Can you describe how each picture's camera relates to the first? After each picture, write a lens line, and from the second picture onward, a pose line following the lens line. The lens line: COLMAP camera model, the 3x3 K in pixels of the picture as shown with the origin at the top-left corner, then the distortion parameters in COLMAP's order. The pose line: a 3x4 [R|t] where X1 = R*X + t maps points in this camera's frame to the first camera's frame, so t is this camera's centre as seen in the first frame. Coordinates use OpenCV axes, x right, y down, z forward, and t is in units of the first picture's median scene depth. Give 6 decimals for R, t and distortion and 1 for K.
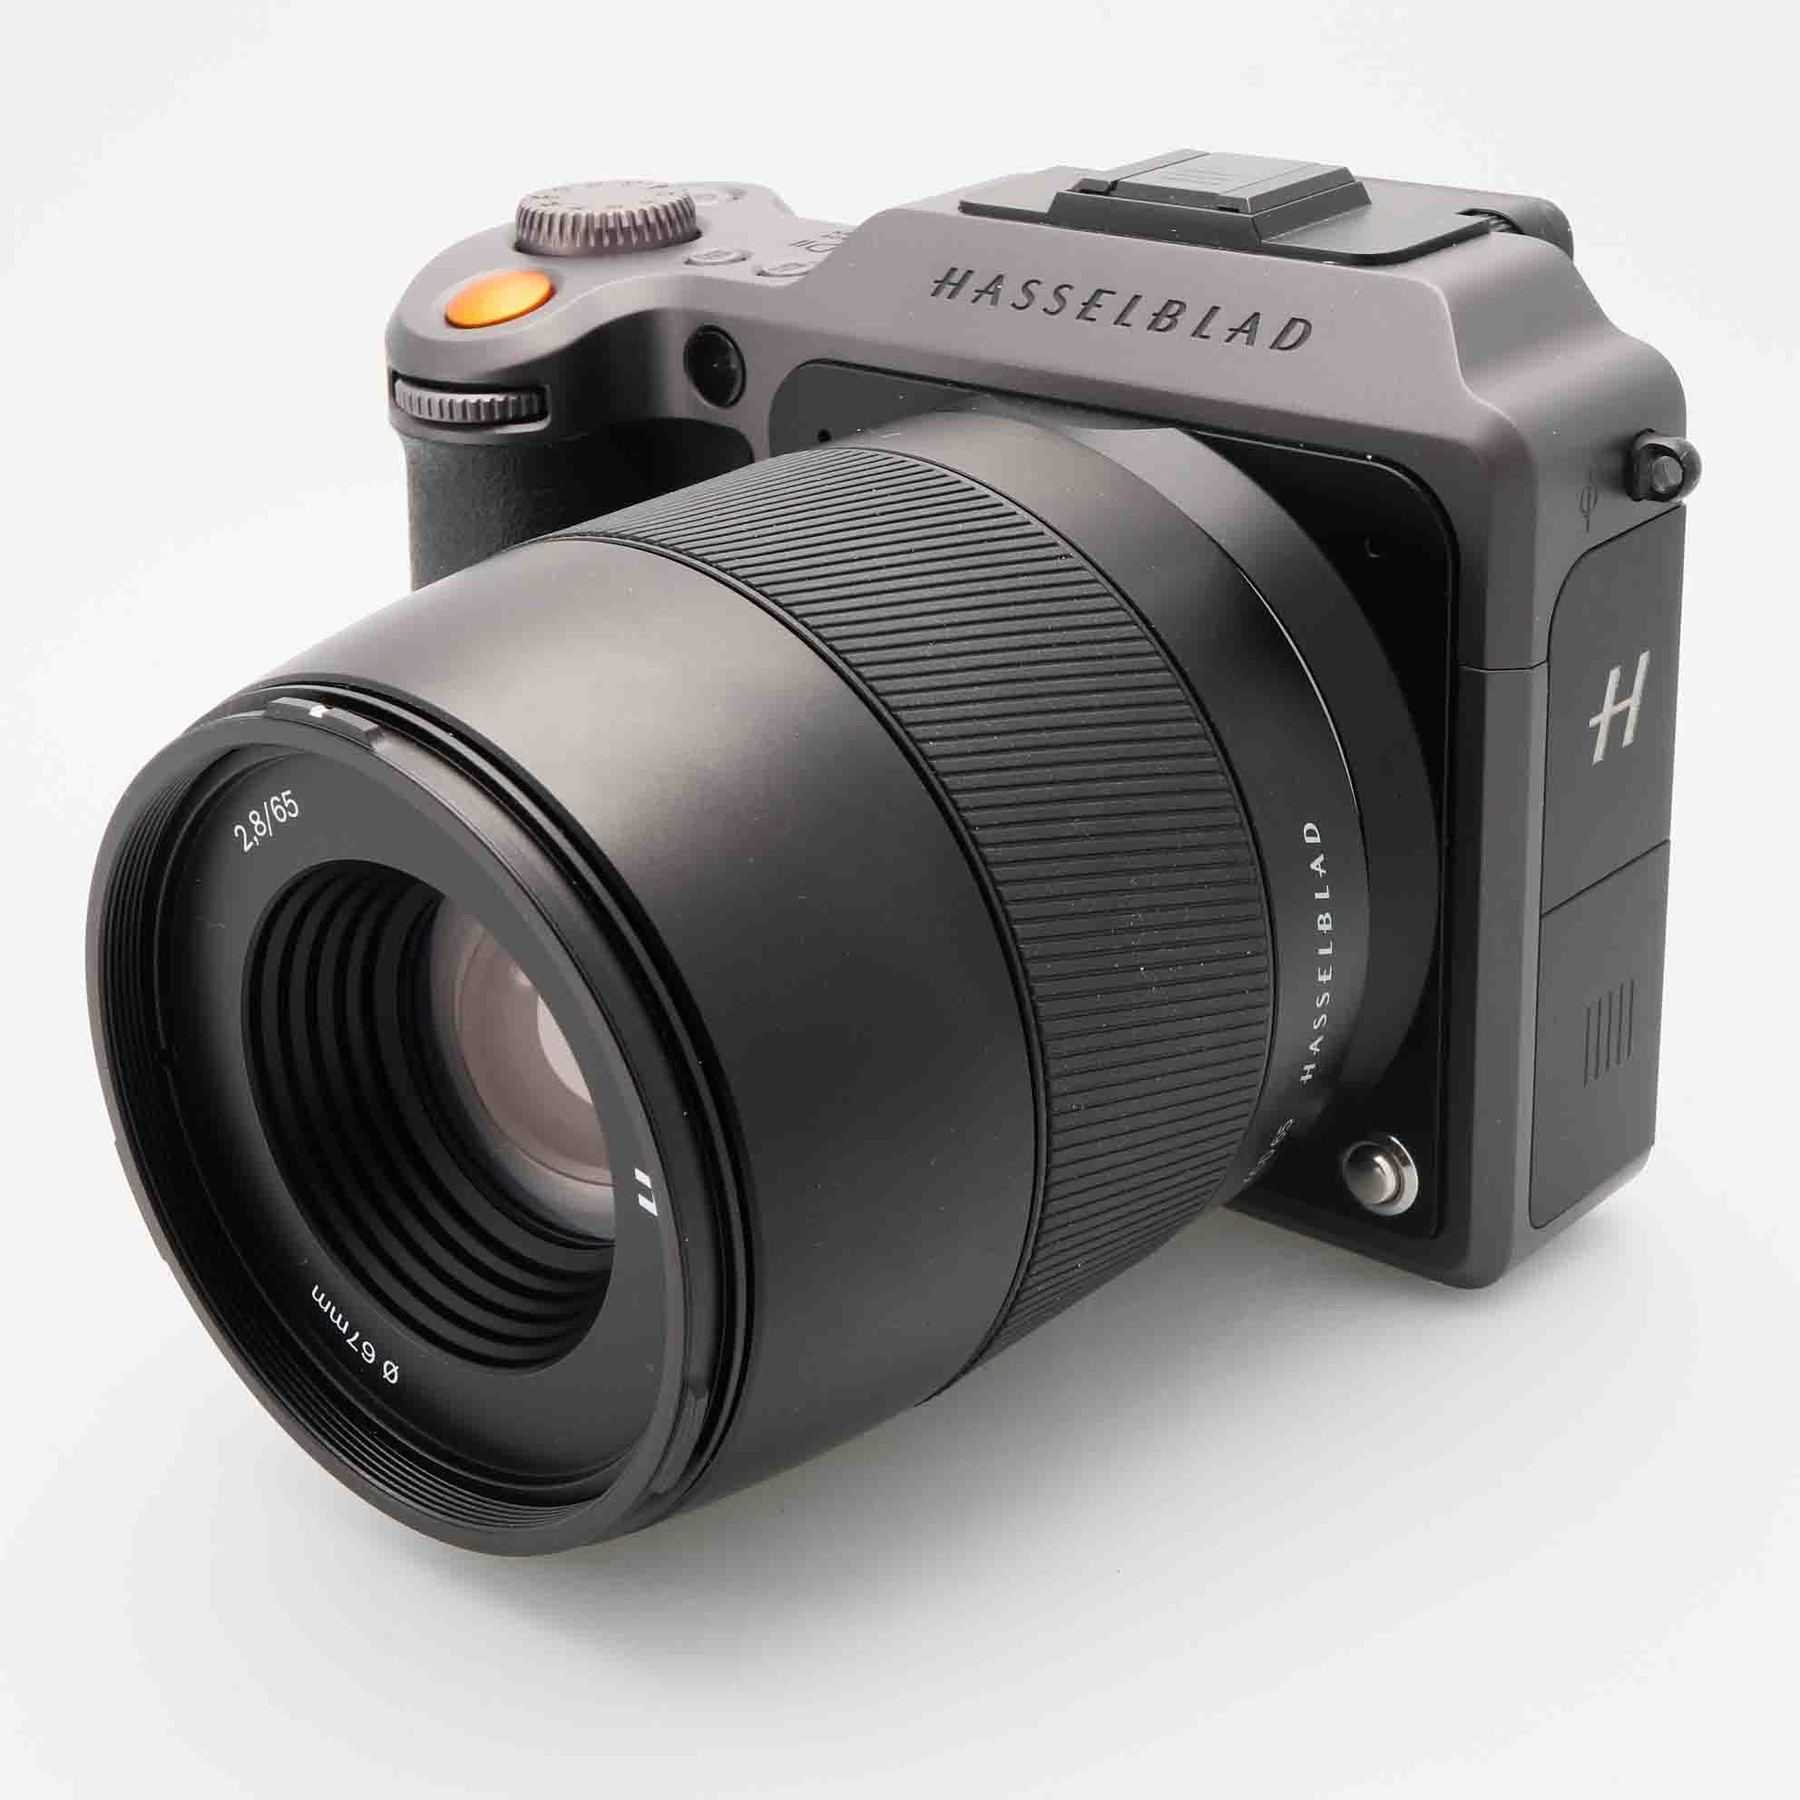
lens RADIAL K [[3369.0, 0, 948.2], [0, 3369.0, 899.6], [0, 0, 1]] dist [-0.007287, 0.388618]
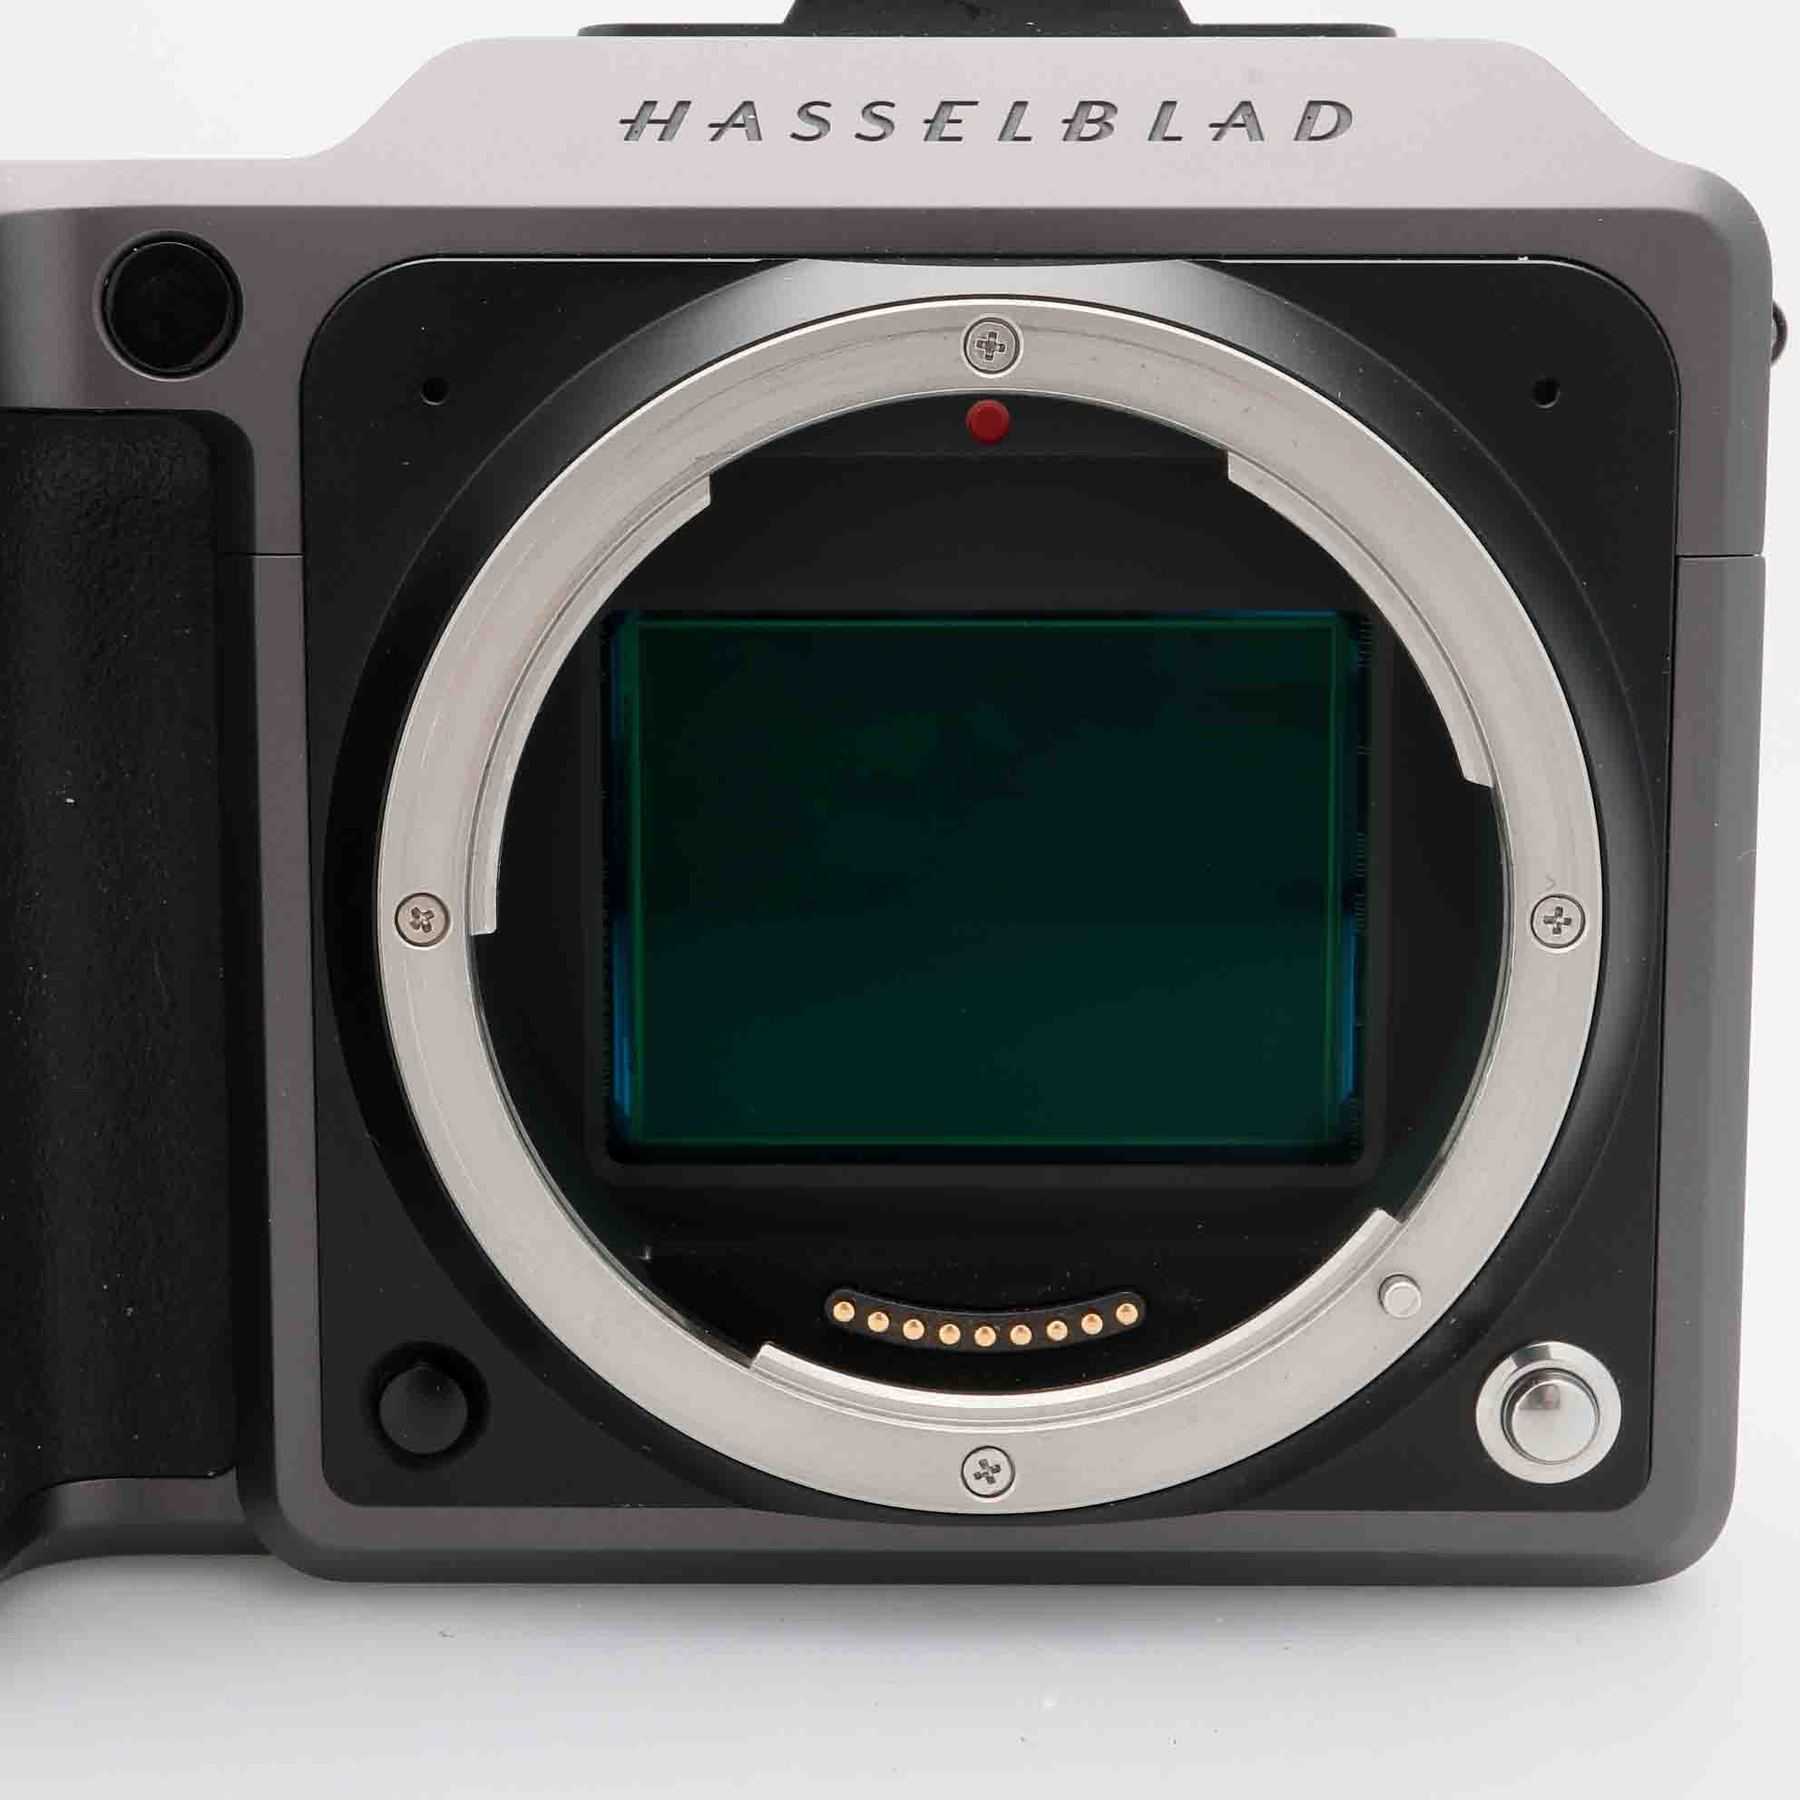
lens RADIAL K [[3369.0, 0, 948.2], [0, 3369.0, 899.6], [0, 0, 1]] dist [-0.007287, 0.388618]
pose [[0.762105, -0.039291, 0.646260, -0.375698], [0.229156, 0.949916, -0.212481, 0.099251], [-0.605543, 0.310027, 0.732940, 0.579997]]
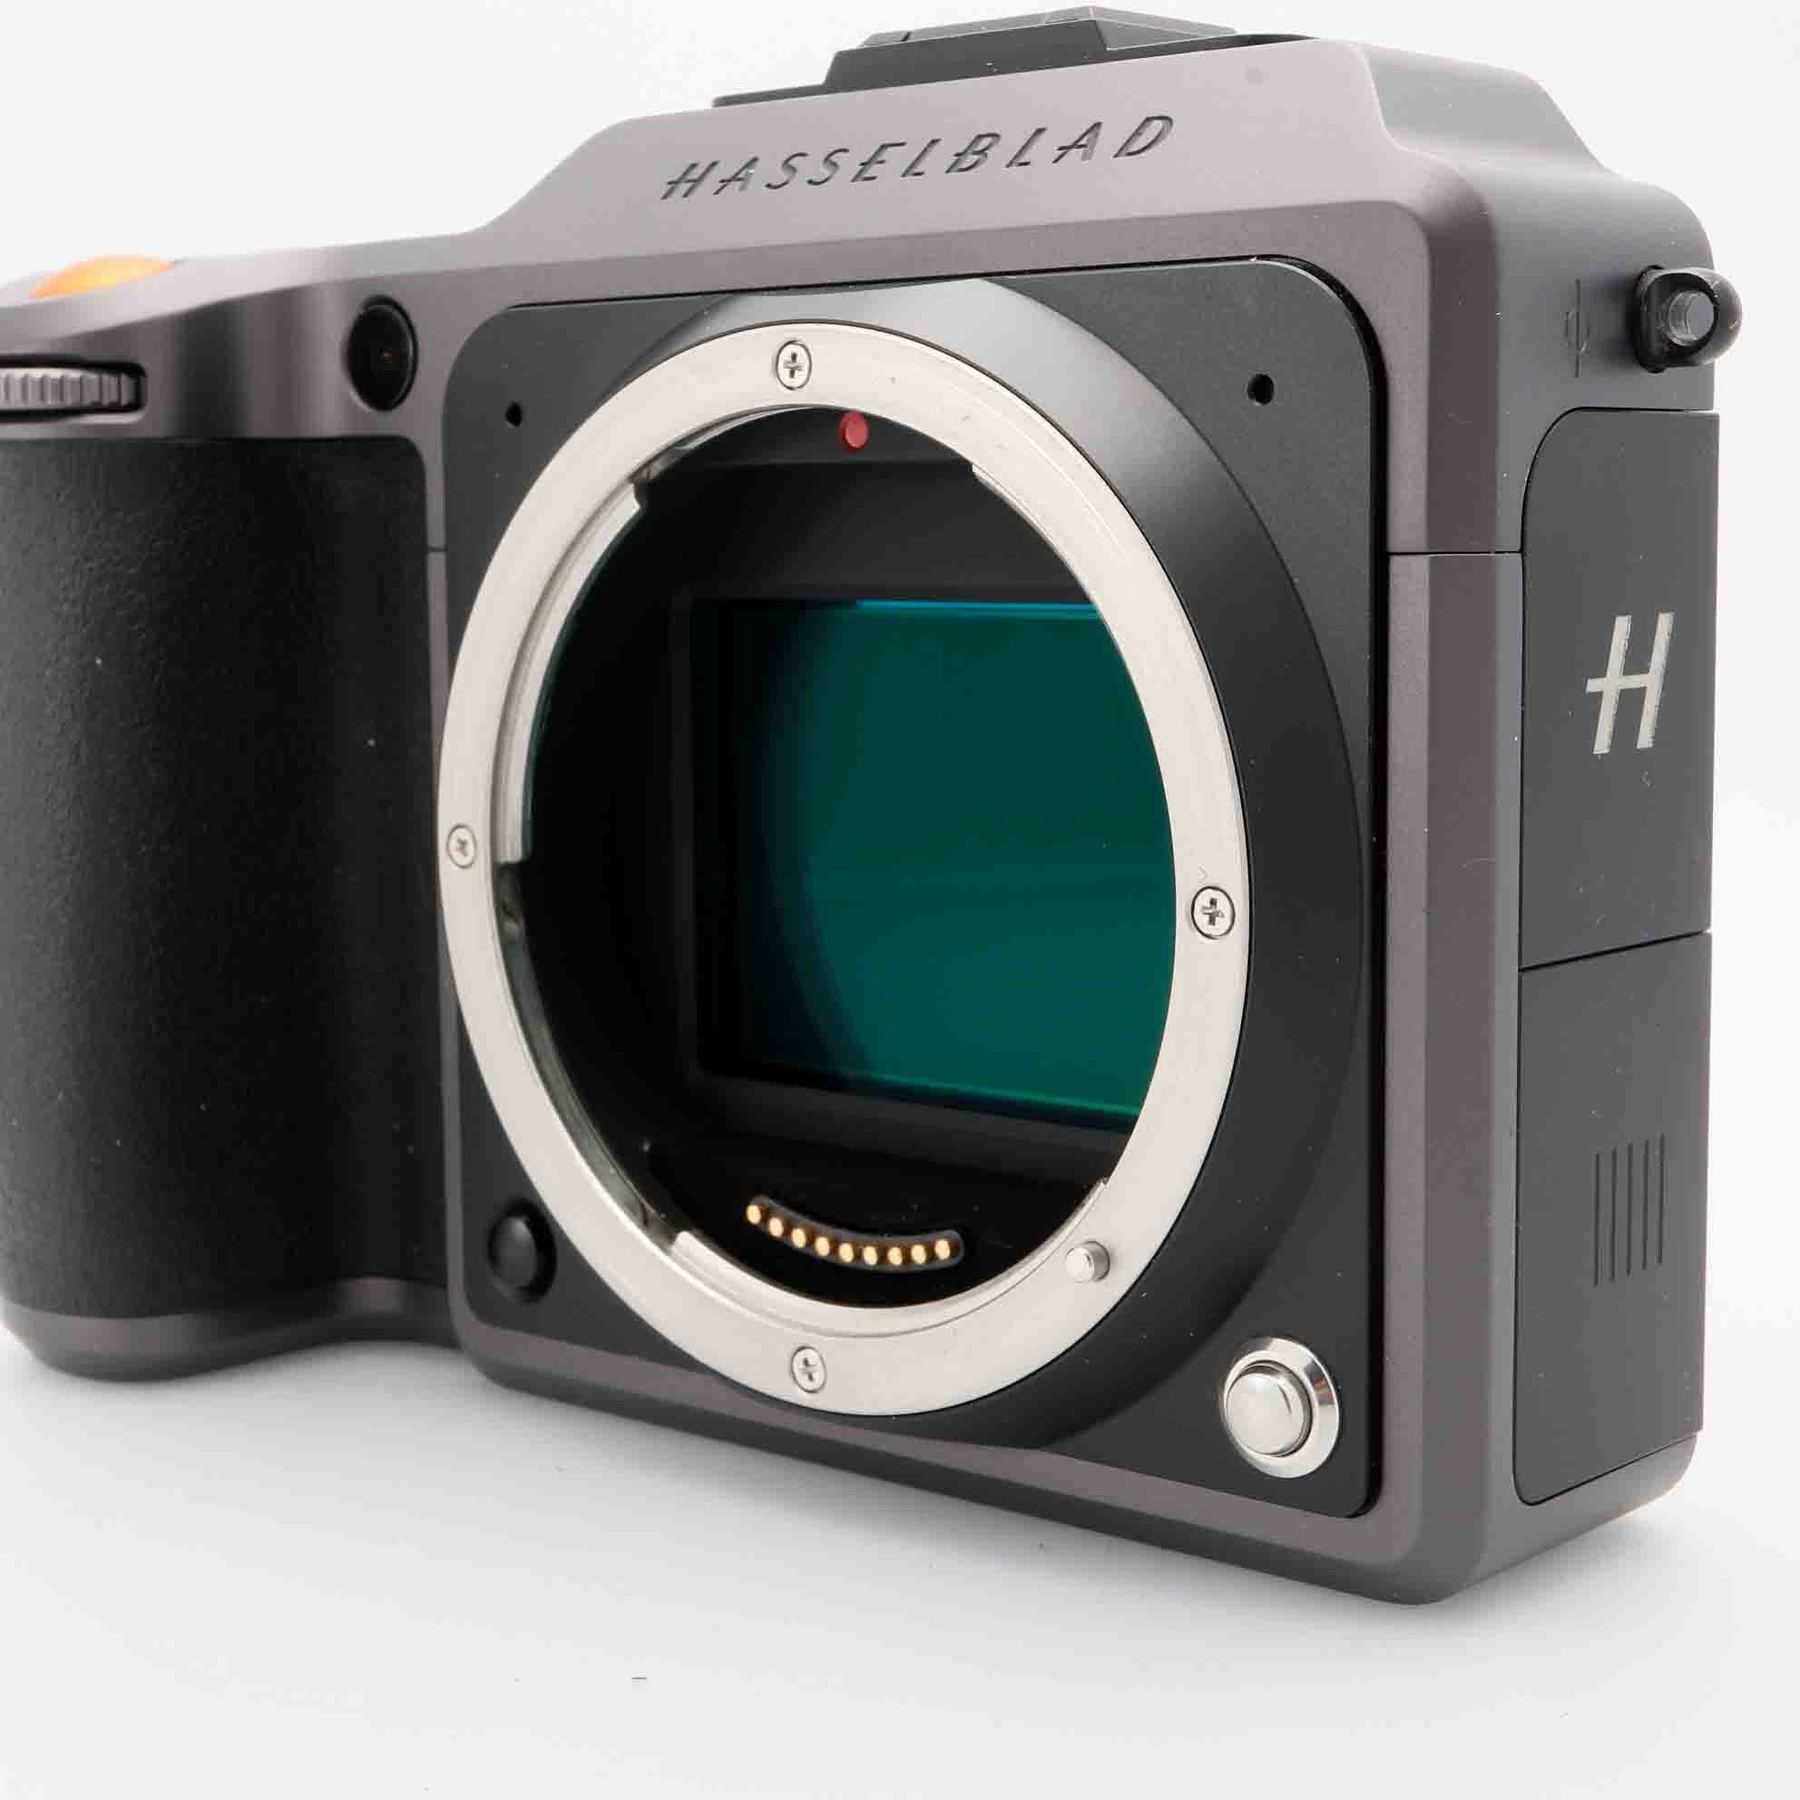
lens RADIAL K [[3369.0, 0, 948.2], [0, 3369.0, 899.6], [0, 0, 1]] dist [-0.007287, 0.388618]
pose [[0.999578, 0.029047, 0.000283, 0.063097], [-0.027752, 0.957797, -0.286104, 0.176425], [-0.008582, 0.285975, 0.958199, 0.363484]]
